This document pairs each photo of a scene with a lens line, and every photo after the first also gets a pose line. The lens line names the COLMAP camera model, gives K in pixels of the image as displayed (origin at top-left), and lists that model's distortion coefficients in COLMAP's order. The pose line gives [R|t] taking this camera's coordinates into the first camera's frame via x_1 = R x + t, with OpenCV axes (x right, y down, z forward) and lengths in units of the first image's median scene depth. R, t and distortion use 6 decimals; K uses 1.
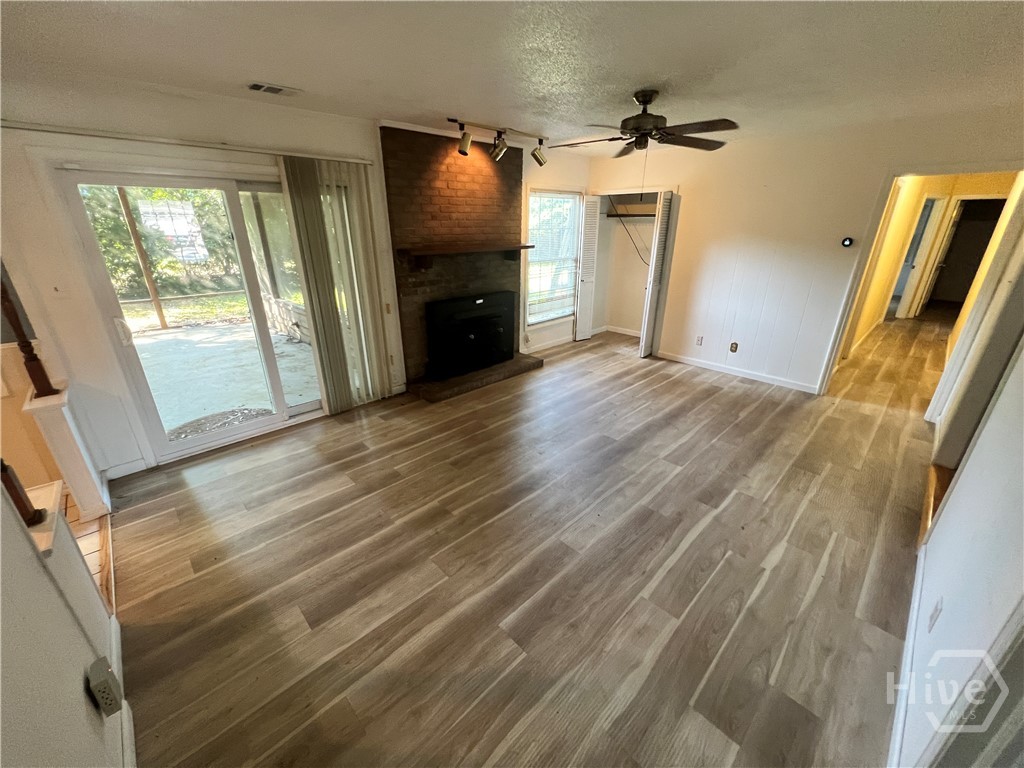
lens RADIAL K [[407.8, 0, 510.6], [0, 407.8, 383.8], [0, 0, 1]] dist [0.000215, 0.000212]
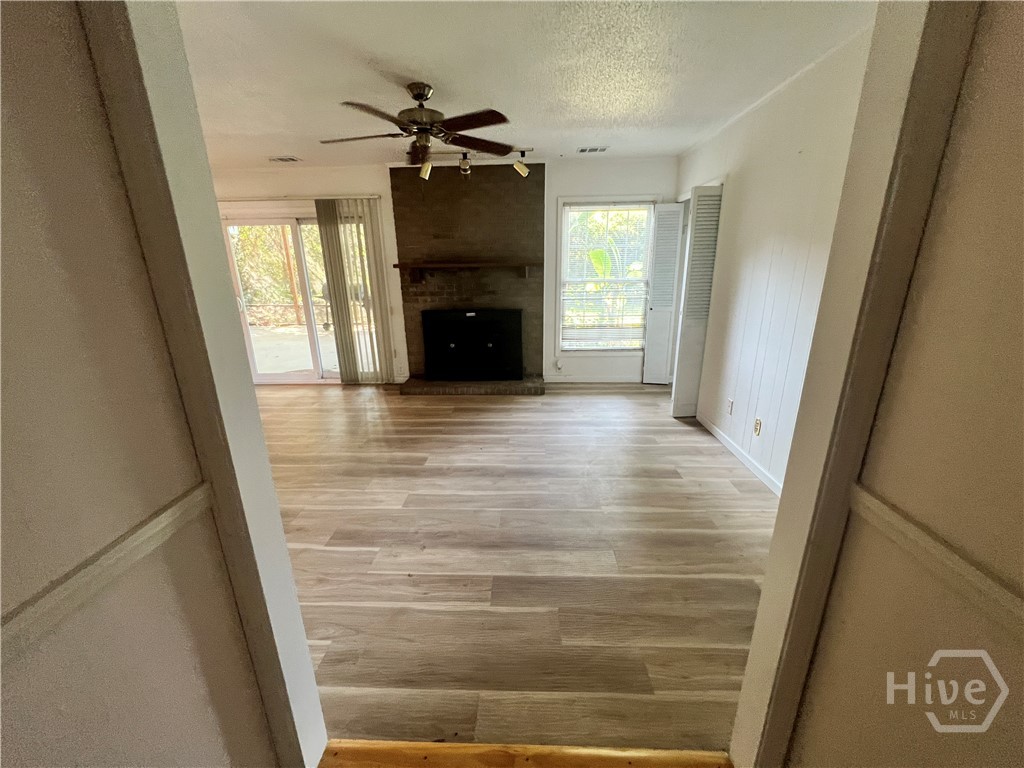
lens RADIAL K [[407.8, 0, 510.6], [0, 407.8, 383.8], [0, 0, 1]] dist [0.000215, 0.000212]
pose [[0.693712, 0.194979, -0.693359, 0.895917], [-0.250777, 0.967812, 0.021252, -0.092955], [0.675184, 0.159135, 0.720279, 0.413079]]
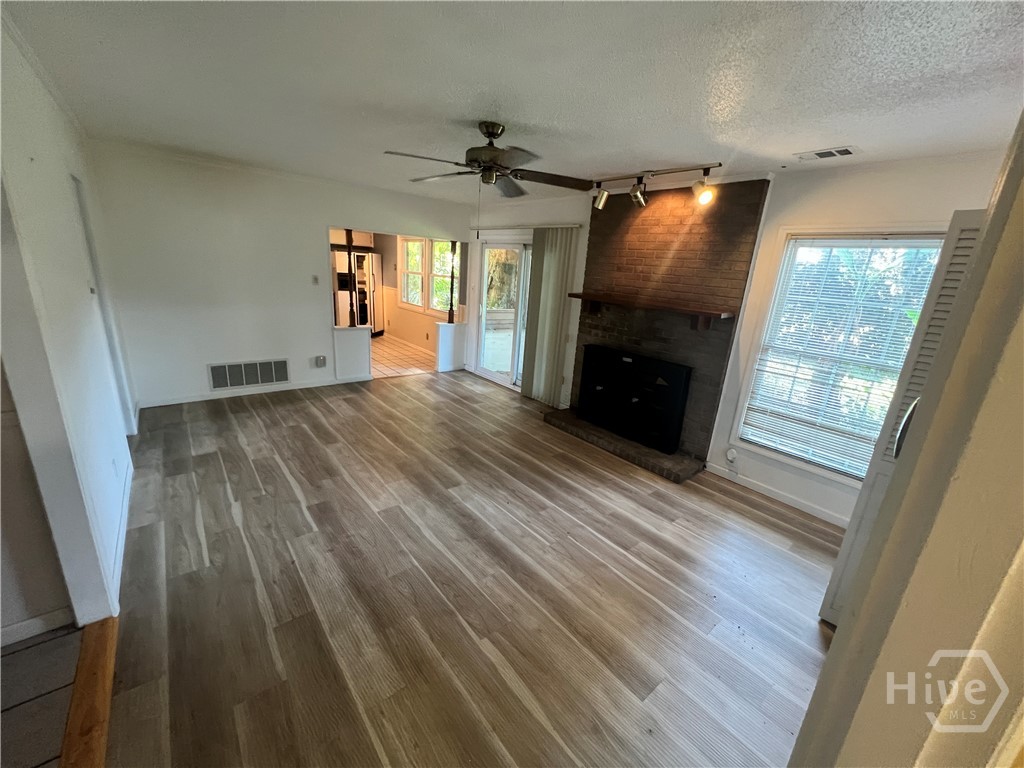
lens RADIAL K [[407.8, 0, 510.6], [0, 407.8, 383.8], [0, 0, 1]] dist [0.000215, 0.000212]
pose [[-0.076196, 0.268584, -0.960238, 0.975971], [-0.435029, 0.857589, 0.274393, -0.346639], [0.897187, 0.438639, 0.051497, 0.890457]]
